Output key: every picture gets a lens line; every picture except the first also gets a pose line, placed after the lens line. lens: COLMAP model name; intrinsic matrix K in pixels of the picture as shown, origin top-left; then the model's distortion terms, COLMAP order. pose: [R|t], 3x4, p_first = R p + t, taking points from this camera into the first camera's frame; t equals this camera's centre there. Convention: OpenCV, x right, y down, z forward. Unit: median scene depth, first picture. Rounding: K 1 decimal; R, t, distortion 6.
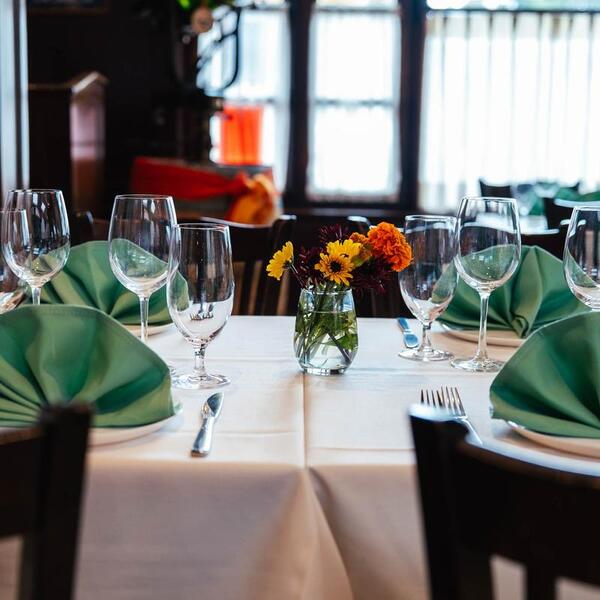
lens RADIAL K [[1172.2, 0, 300.0], [0, 1172.2, 300.0], [0, 0, 1]] dist [0.435199, 0.034177]
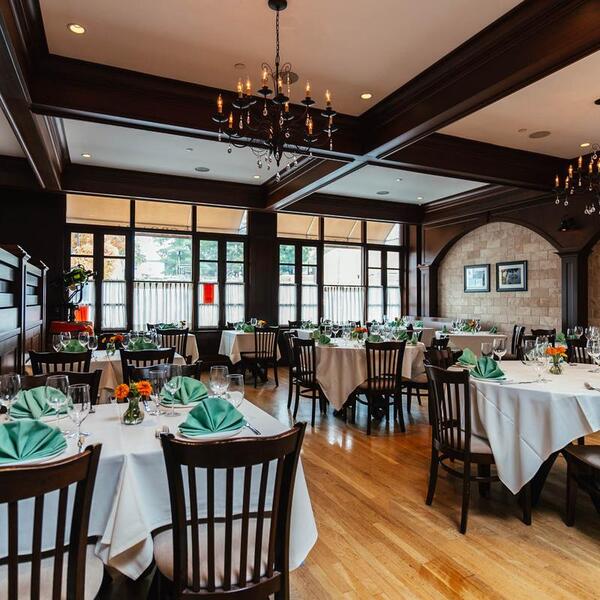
lens RADIAL K [[435.3, 0, 300.0], [0, 435.3, 300.0], [0, 0, 1]] dist [0.004849, 0.004107]
pose [[0.901317, -0.019434, 0.432724, -0.024721], [0.079223, 0.989539, -0.120570, 0.041984], [-0.425854, 0.142953, 0.893428, -0.581125]]
